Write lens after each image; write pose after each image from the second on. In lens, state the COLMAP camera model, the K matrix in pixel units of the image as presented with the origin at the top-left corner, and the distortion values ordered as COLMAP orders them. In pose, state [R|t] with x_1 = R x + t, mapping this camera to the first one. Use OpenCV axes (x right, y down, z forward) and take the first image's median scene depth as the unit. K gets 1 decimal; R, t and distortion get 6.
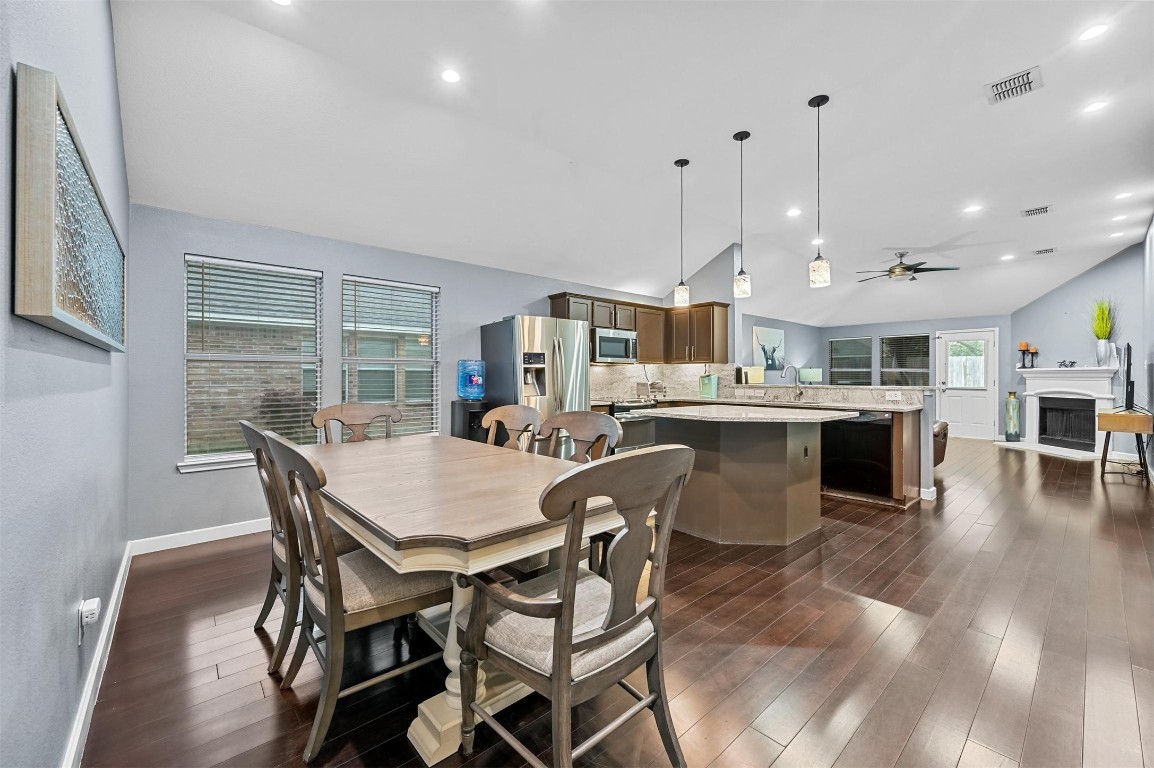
lens RADIAL K [[459.3, 0, 579.5], [0, 459.3, 376.7], [0, 0, 1]] dist [-0.001178, 0.000788]
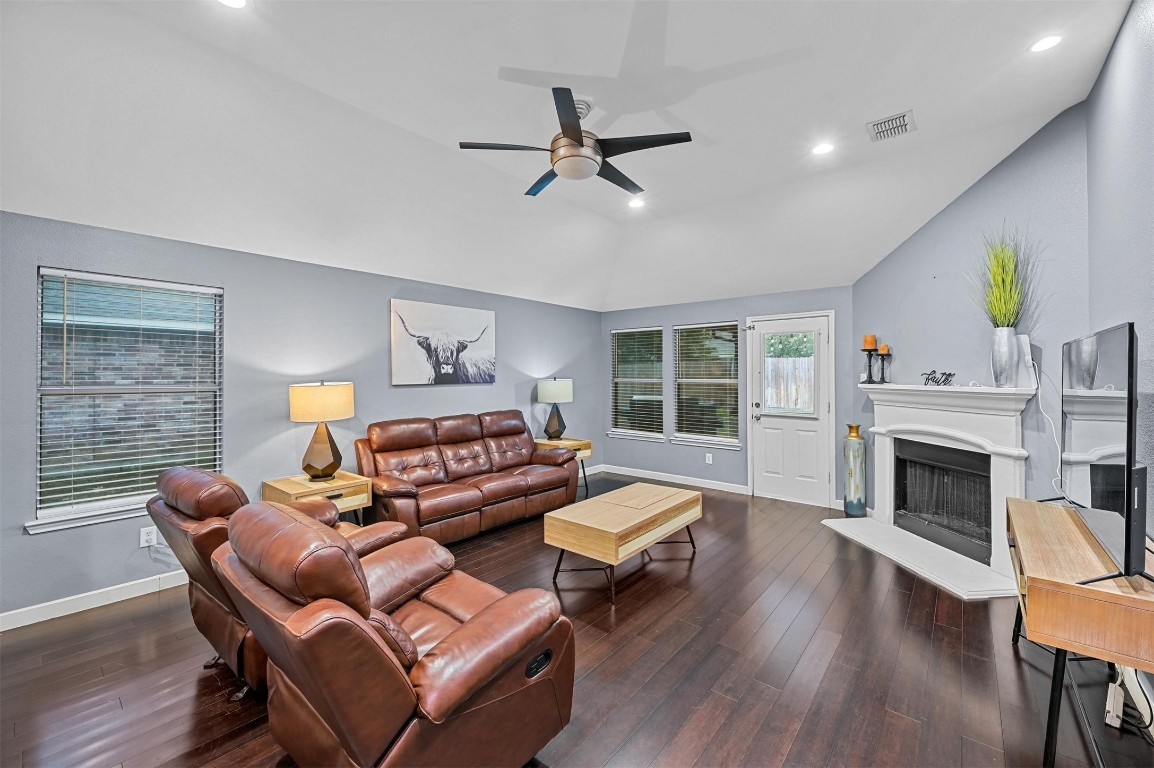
lens RADIAL K [[459.3, 0, 585.5], [0, 459.3, 370.0], [0, 0, 1]] dist [-0.001178, 0.000788]
pose [[0.988294, -0.000628, 0.152559, 0.641813], [0.002063, 0.999955, -0.009251, -0.034271], [-0.152547, 0.009457, 0.988251, 0.597698]]
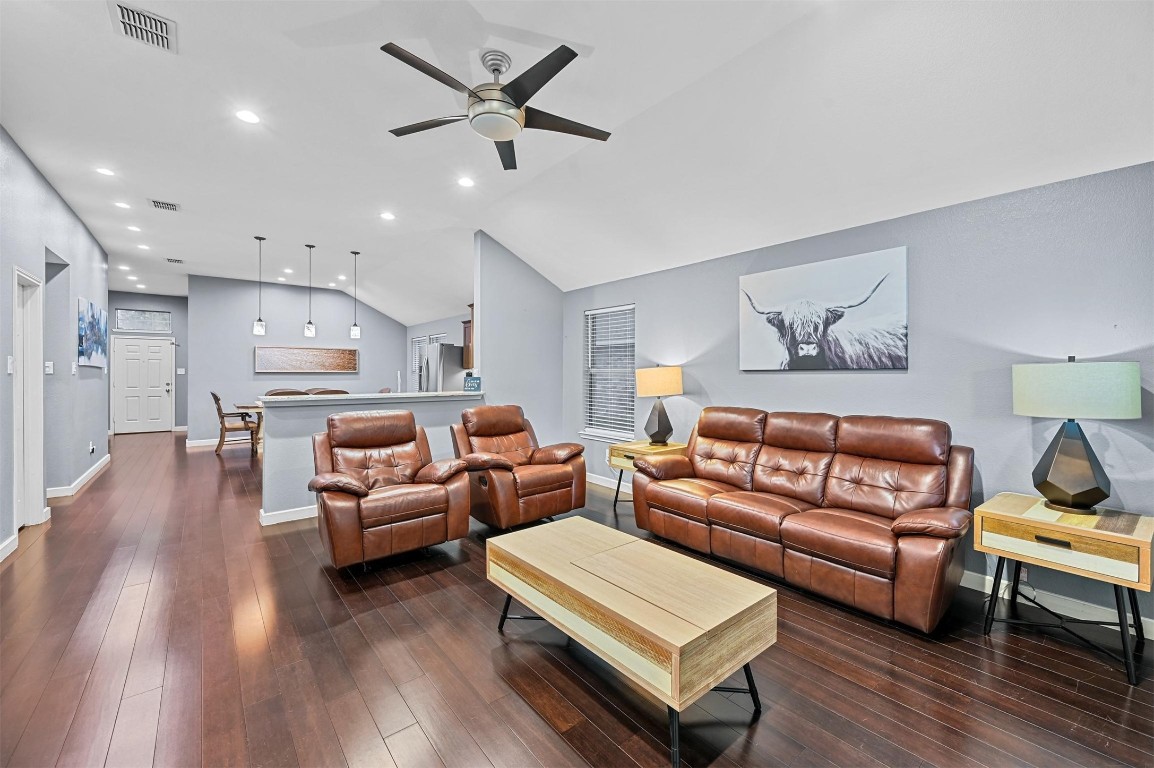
lens RADIAL K [[459.3, 0, 571.0], [0, 459.3, 375.4], [0, 0, 1]] dist [-0.001178, 0.000788]
pose [[-0.052839, 0.006335, -0.998583, 1.062976], [-0.000322, 0.999980, 0.006361, -0.017434], [0.998603, 0.000657, -0.052836, 1.073275]]
